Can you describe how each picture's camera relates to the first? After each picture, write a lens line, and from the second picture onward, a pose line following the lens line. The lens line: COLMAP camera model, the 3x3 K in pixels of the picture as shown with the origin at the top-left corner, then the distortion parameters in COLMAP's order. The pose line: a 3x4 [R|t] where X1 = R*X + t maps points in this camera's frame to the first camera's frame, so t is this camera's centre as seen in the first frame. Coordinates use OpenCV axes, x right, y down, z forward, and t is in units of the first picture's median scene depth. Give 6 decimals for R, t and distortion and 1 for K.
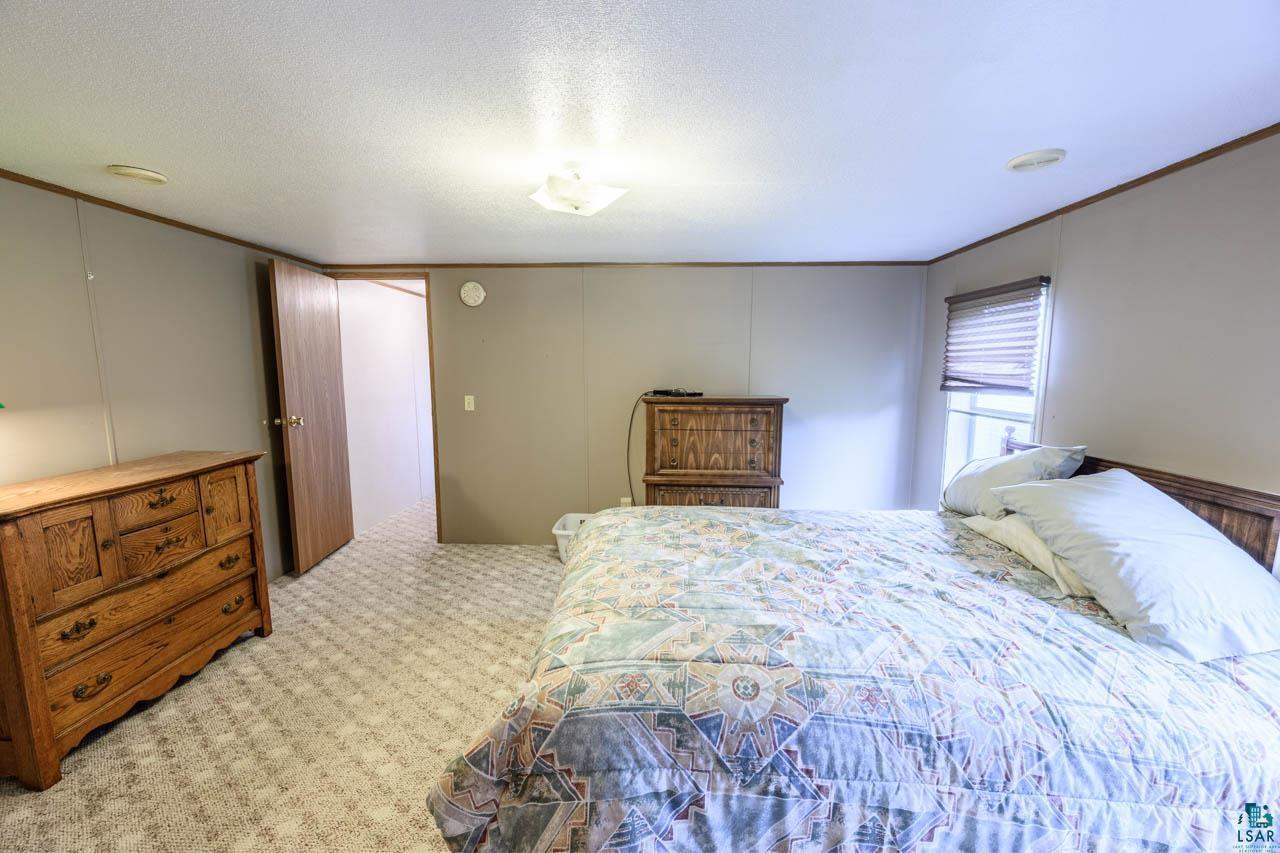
lens RADIAL K [[499.7, 0, 640.0], [0, 499.7, 426.5], [0, 0, 1]] dist [-0.000323, 0.000037]
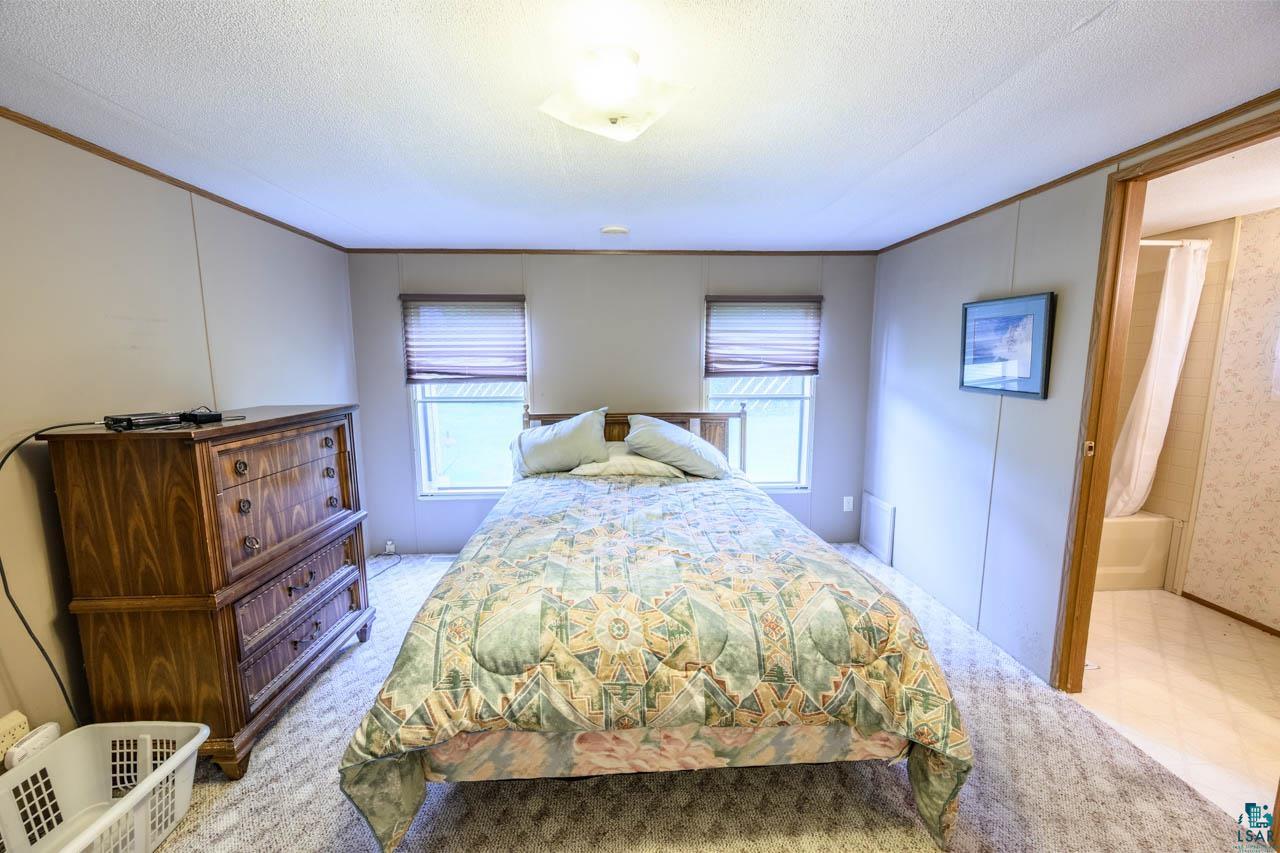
lens RADIAL K [[499.7, 0, 640.0], [0, 499.7, 426.5], [0, 0, 1]] dist [-0.000323, 0.000037]
pose [[-0.094299, -0.139541, 0.985716, -0.498782], [0.119896, 0.981330, 0.150390, -0.085923], [-0.988298, 0.132365, -0.075808, 0.629004]]
